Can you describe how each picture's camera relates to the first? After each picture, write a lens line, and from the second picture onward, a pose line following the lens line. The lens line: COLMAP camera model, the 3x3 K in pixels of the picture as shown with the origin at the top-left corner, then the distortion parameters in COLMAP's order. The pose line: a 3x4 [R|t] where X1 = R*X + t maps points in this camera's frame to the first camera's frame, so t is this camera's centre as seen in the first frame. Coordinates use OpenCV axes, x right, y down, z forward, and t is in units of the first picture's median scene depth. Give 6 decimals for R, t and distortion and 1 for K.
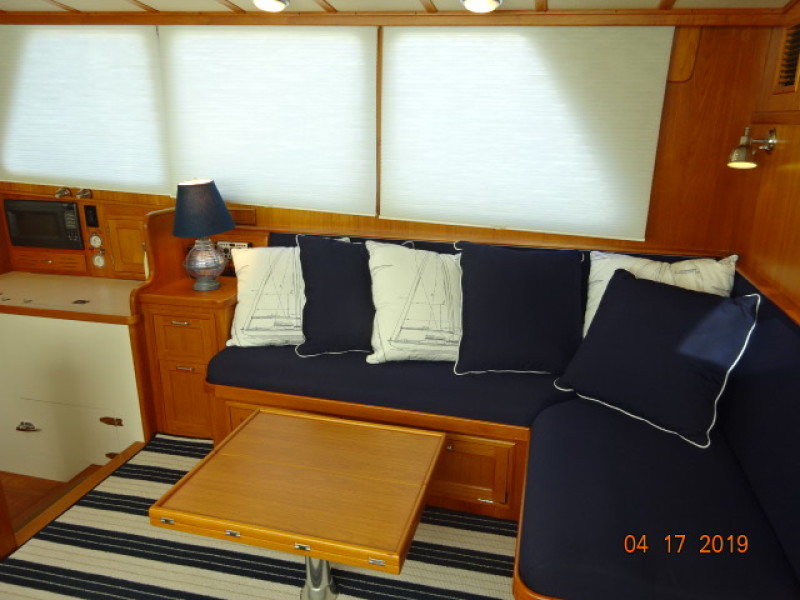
lens RADIAL K [[587.3, 0, 400.0], [0, 587.3, 300.0], [0, 0, 1]] dist [-0.002211, -0.005101]
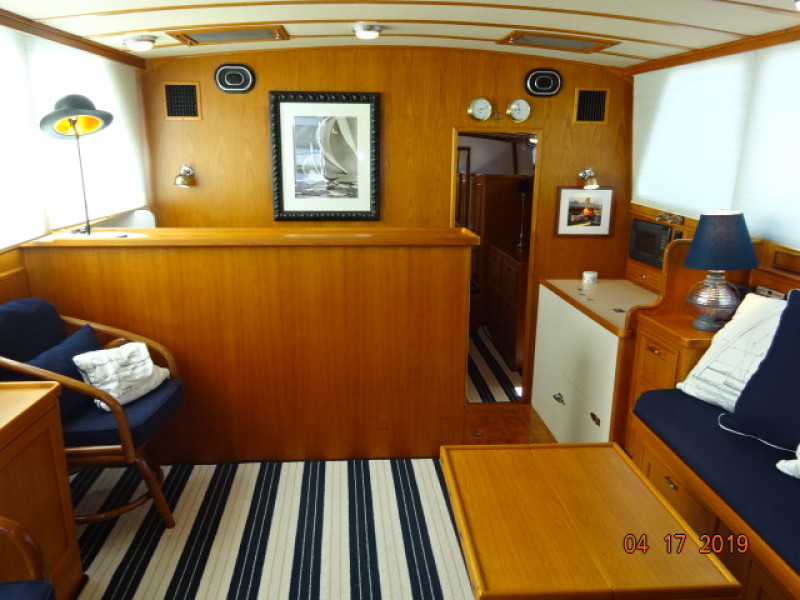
lens RADIAL K [[587.3, 0, 400.0], [0, 587.3, 300.0], [0, 0, 1]] dist [-0.002211, -0.005101]
pose [[0.312685, 0.224107, -0.923041, 0.377607], [-0.287826, 0.948435, 0.132769, -0.047515], [0.905198, 0.224160, 0.361065, 0.234179]]
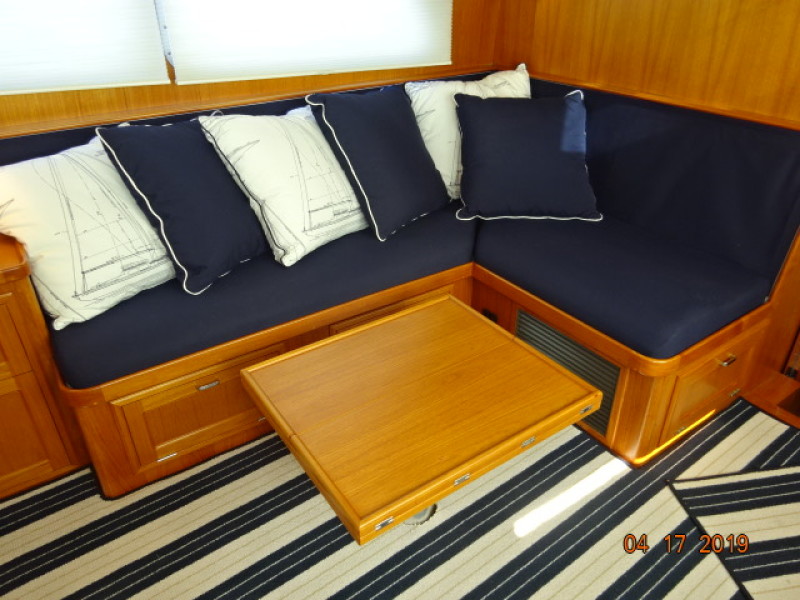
lens RADIAL K [[587.3, 0, 400.0], [0, 587.3, 300.0], [0, 0, 1]] dist [-0.002211, -0.005101]
pose [[0.649734, -0.394278, 0.649915, -0.437809], [0.233971, 0.917191, 0.322518, -0.065993], [-0.723258, -0.057490, 0.688180, 0.294725]]
